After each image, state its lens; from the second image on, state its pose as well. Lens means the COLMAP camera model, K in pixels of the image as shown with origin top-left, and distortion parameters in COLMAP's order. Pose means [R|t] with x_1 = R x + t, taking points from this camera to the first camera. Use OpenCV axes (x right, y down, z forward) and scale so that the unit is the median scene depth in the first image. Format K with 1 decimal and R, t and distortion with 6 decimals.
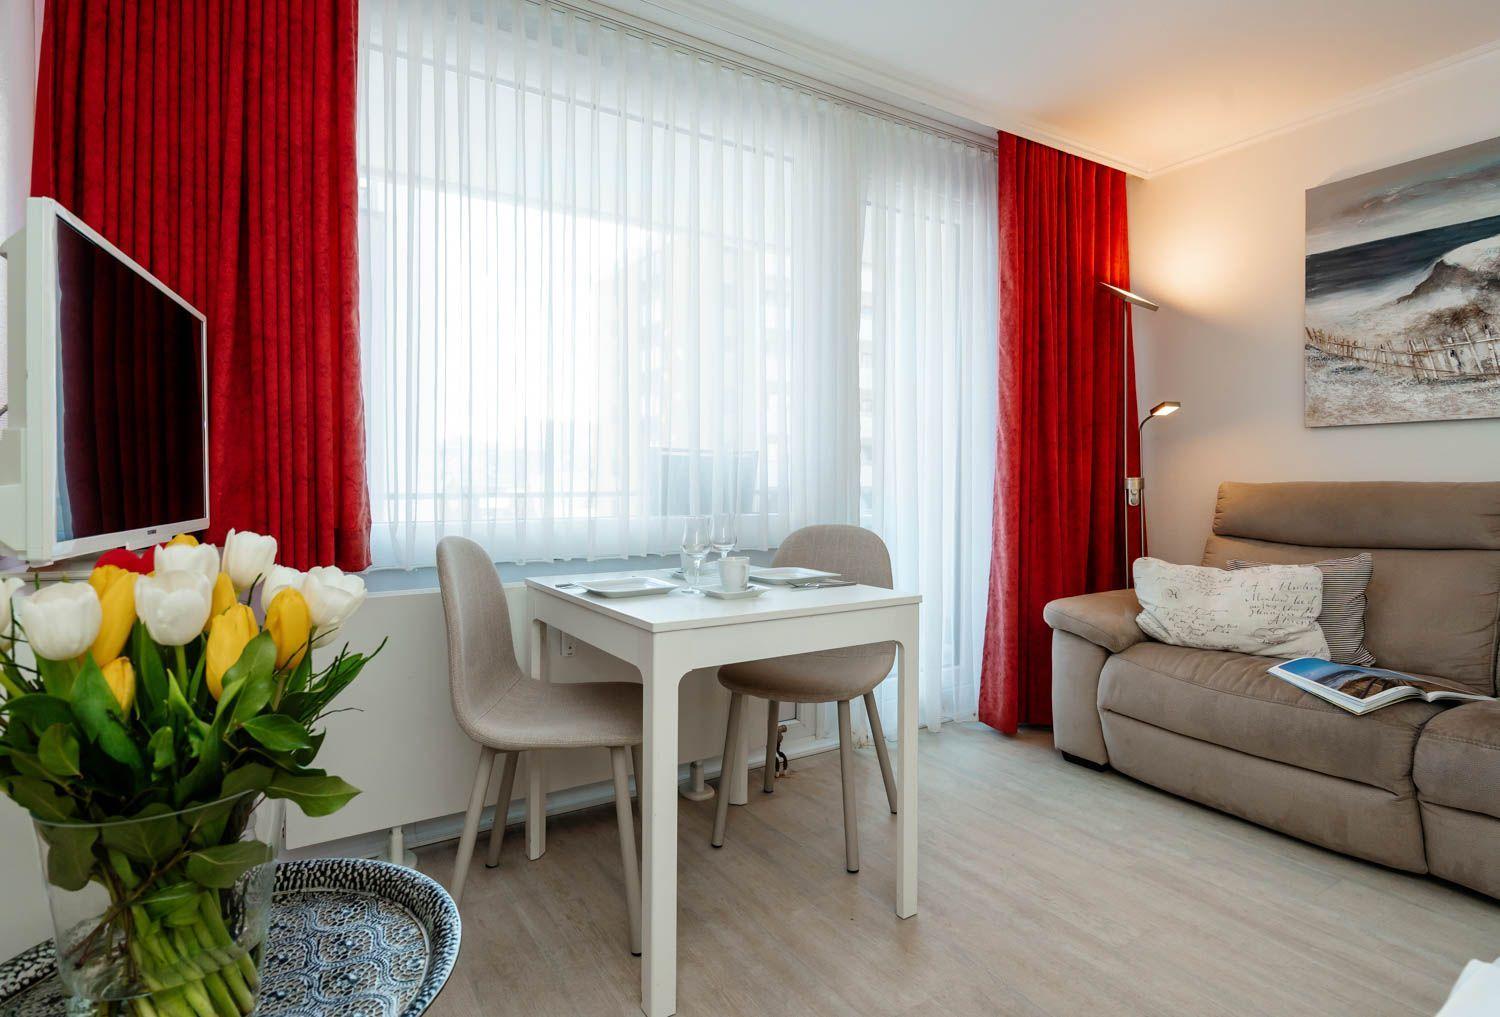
lens RADIAL K [[798.5, 0, 744.1], [0, 798.5, 479.0], [0, 0, 1]] dist [-0.001746, 0.000188]
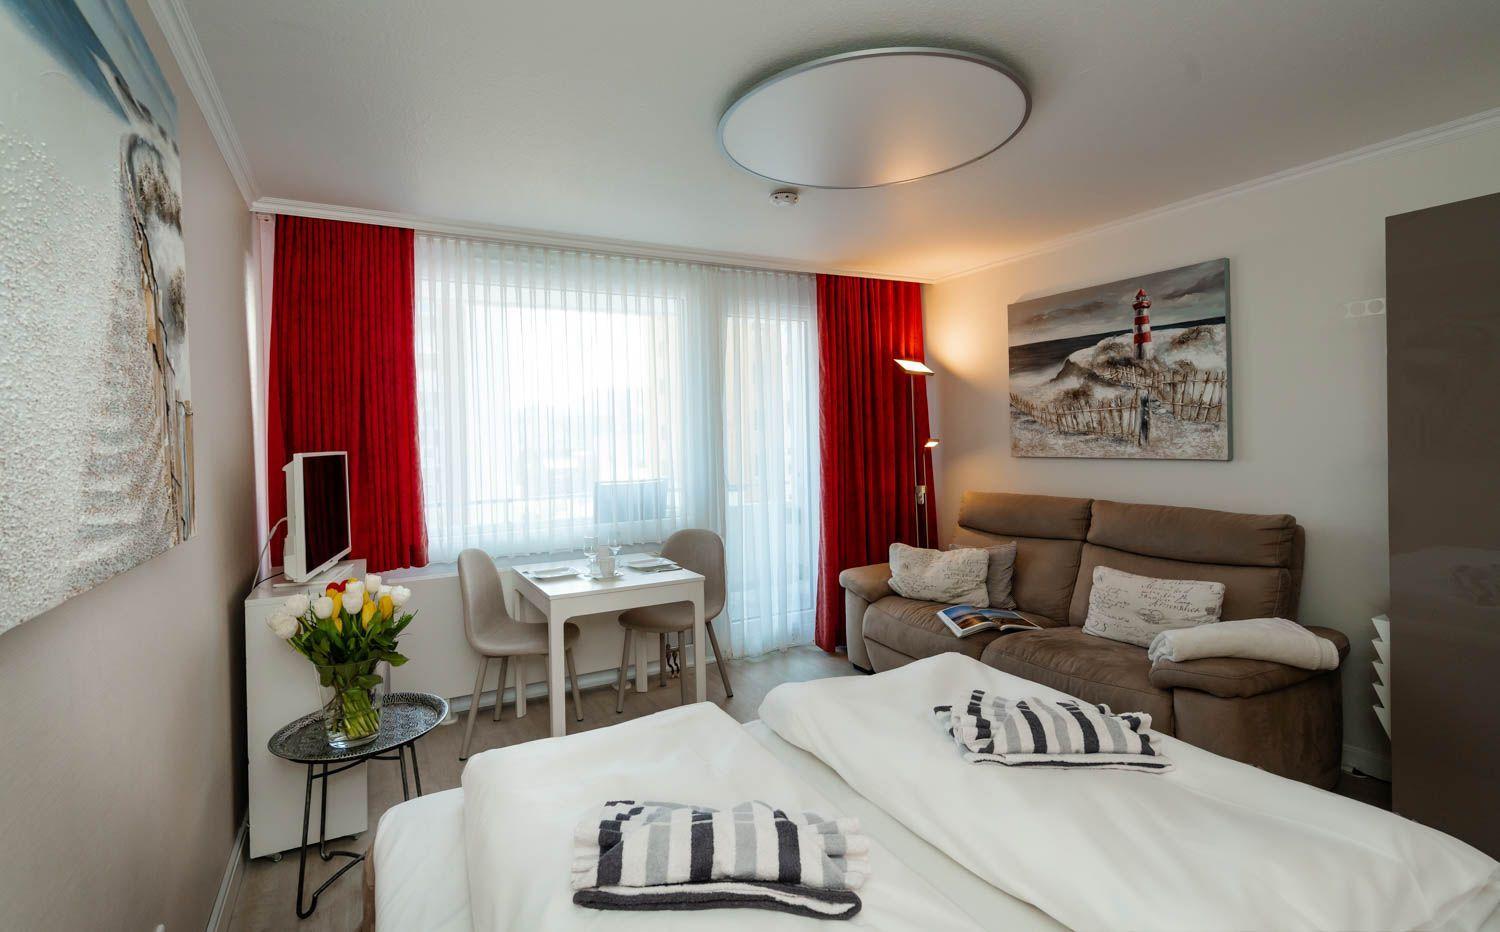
lens RADIAL K [[739.7, 0, 745.7], [0, 739.7, 430.3], [0, 0, 1]] dist [-0.003365, 0.000743]
pose [[0.997197, -0.025252, -0.070424, 0.331071], [0.025199, 0.999681, -0.001650, -0.146459], [0.070443, -0.000130, 0.997516, -0.560930]]
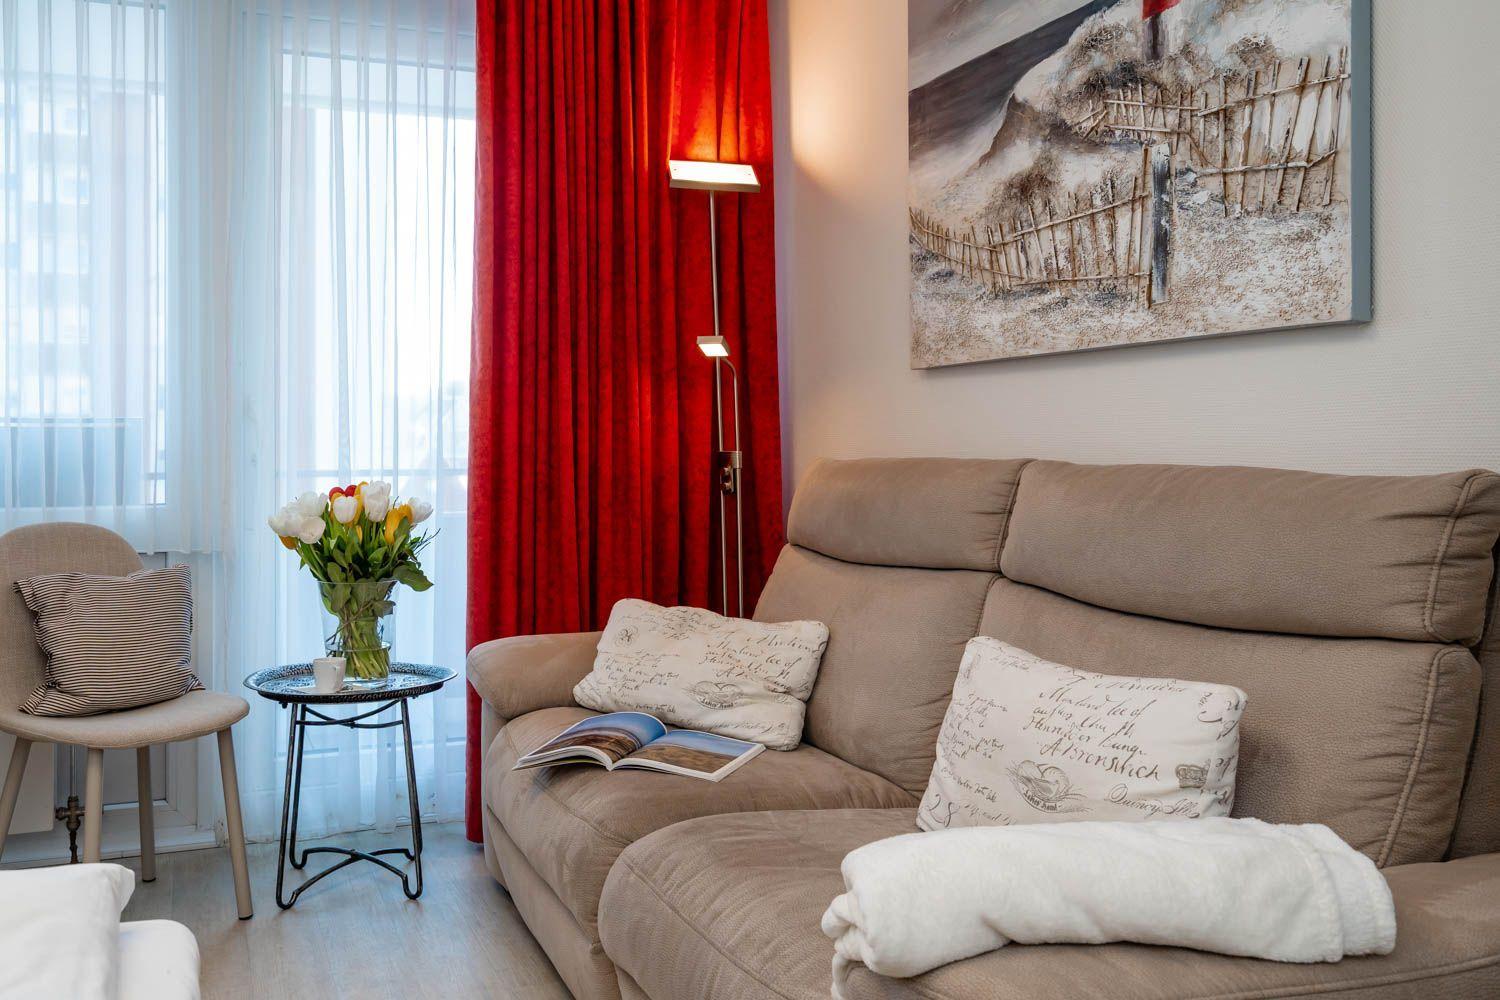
lens RADIAL K [[1305.2, 0, 673.1], [0, 1305.2, 427.5], [0, 0, 1]] dist [-0.004926, 0.016274]
pose [[0.976526, -0.010730, -0.215132, 0.855114], [0.007998, 0.999876, -0.013565, -0.009185], [0.215251, 0.011526, 0.976491, -0.025305]]
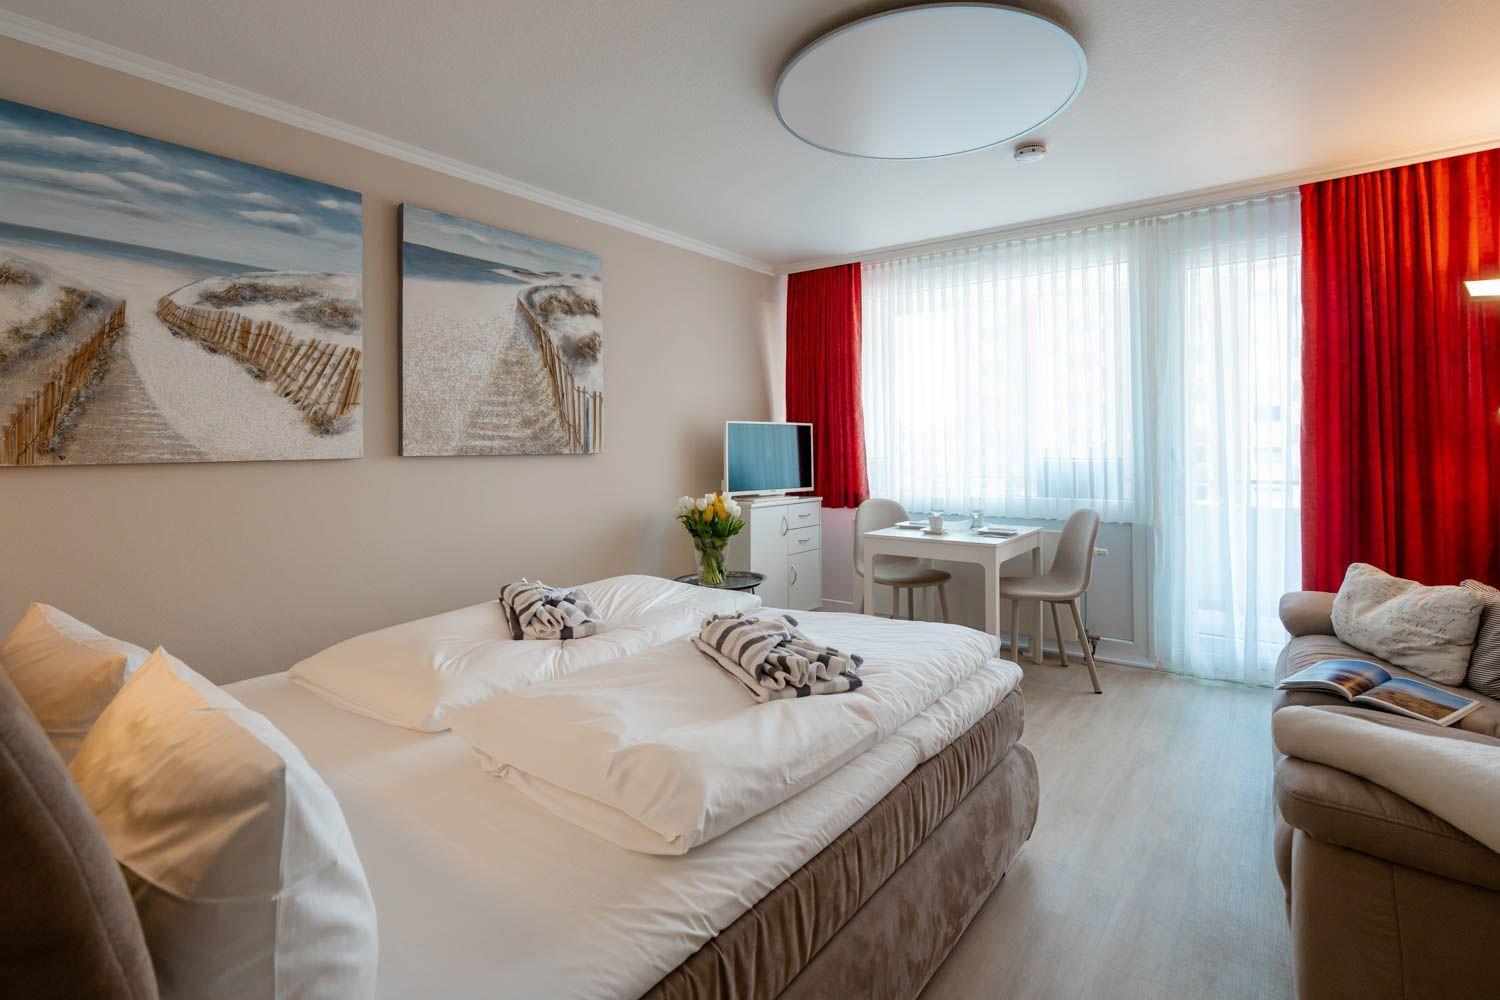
lens RADIAL K [[719.1, 0, 735.0], [0, 719.1, 438.3], [0, 0, 1]] dist [-0.007381, 0.004843]
pose [[0.327358, -0.012372, -0.944819, 1.232287], [0.008551, 0.999912, -0.010131, -0.074803], [0.944862, -0.004763, 0.327435, -0.134844]]
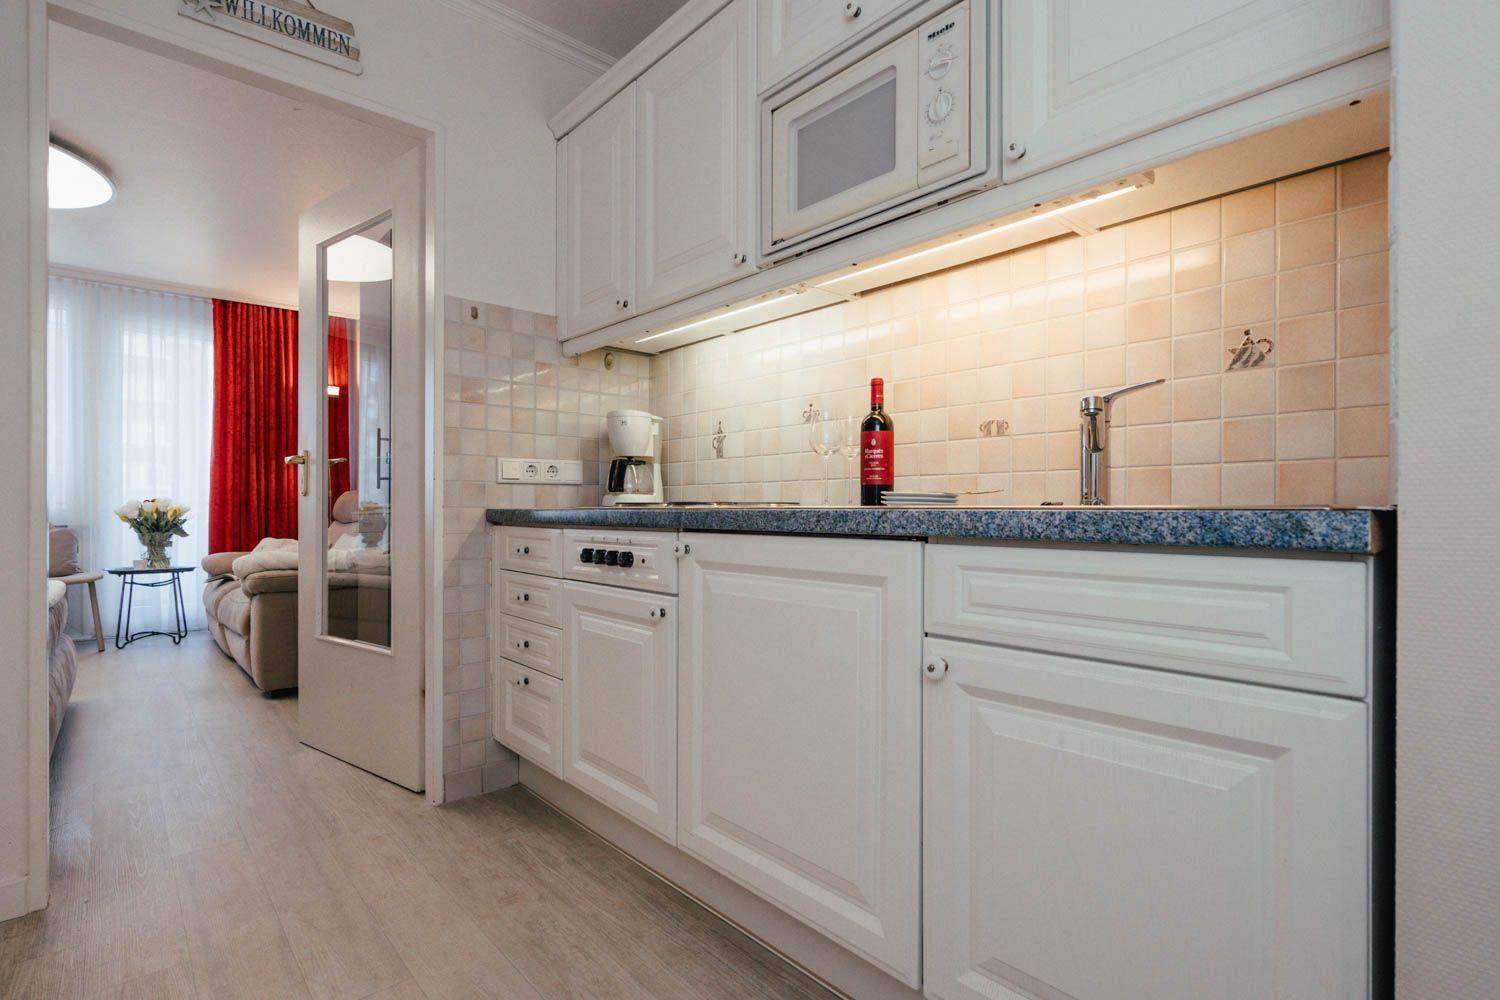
lens RADIAL K [[737.2, 0, 763.9], [0, 737.2, 512.3], [0, 0, 1]] dist [-0.003141, 0.001212]
pose [[0.988283, -0.003931, 0.152580, 1.543542], [0.004190, 0.999990, -0.001377, 0.068992], [-0.152573, 0.002000, 0.988290, -0.978772]]
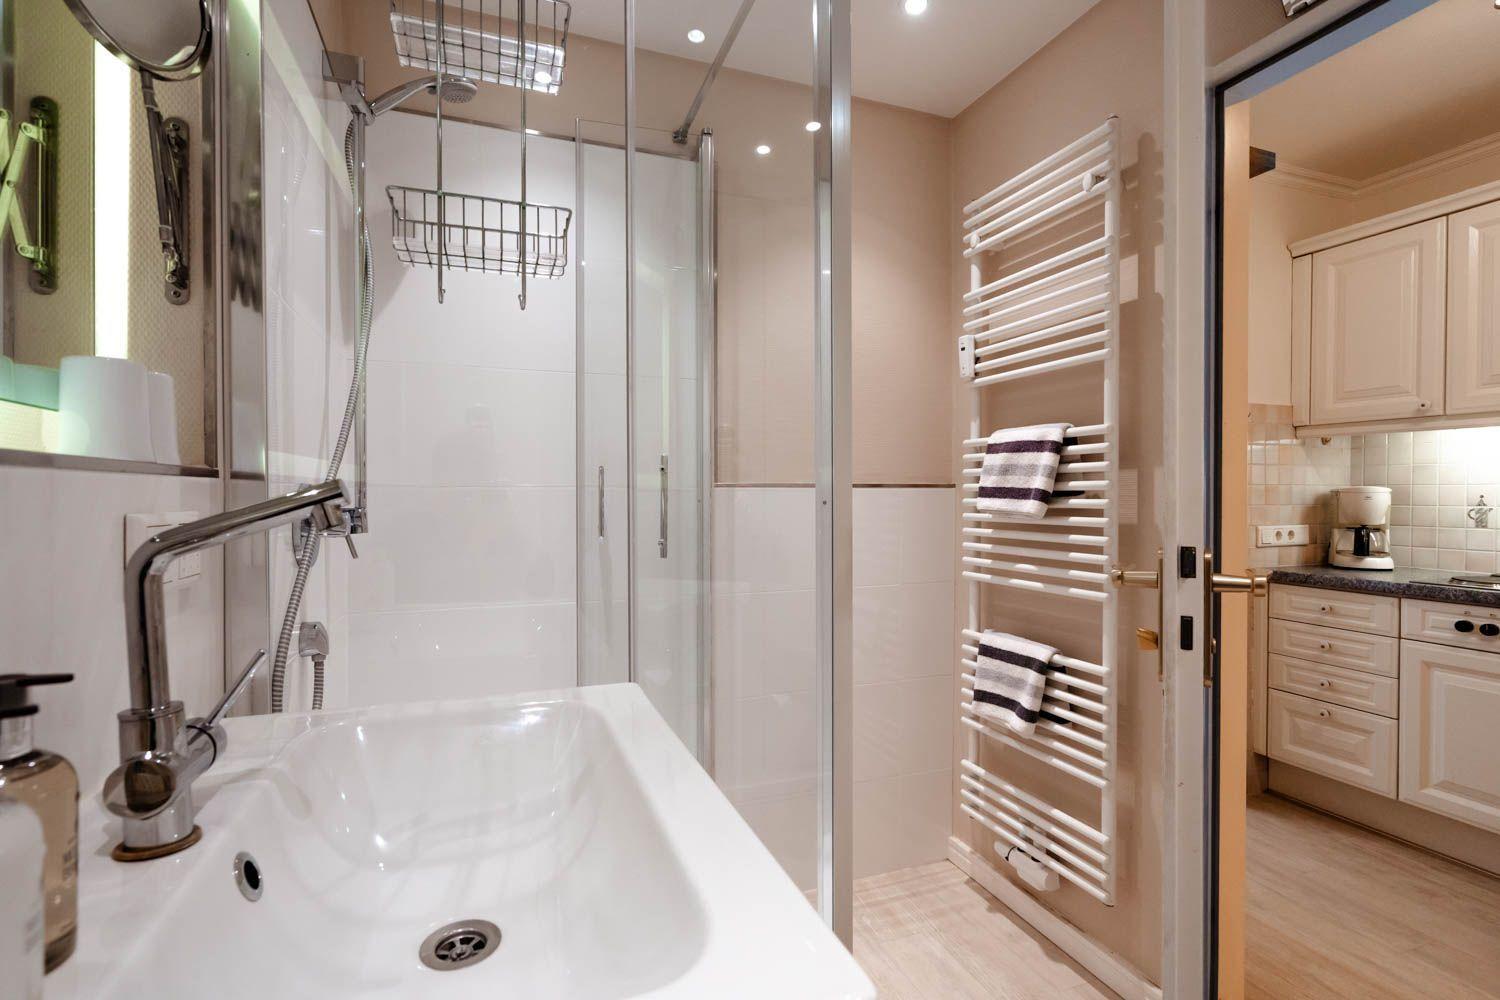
lens RADIAL K [[719.1, 0, 736.2], [0, 719.1, 499.9], [0, 0, 1]] dist [-0.007381, 0.004843]
pose [[0.975181, -0.004277, -0.221368, 0.829831], [0.006148, 0.999951, 0.007762, -0.054429], [0.221324, -0.008930, 0.975159, -1.274416]]
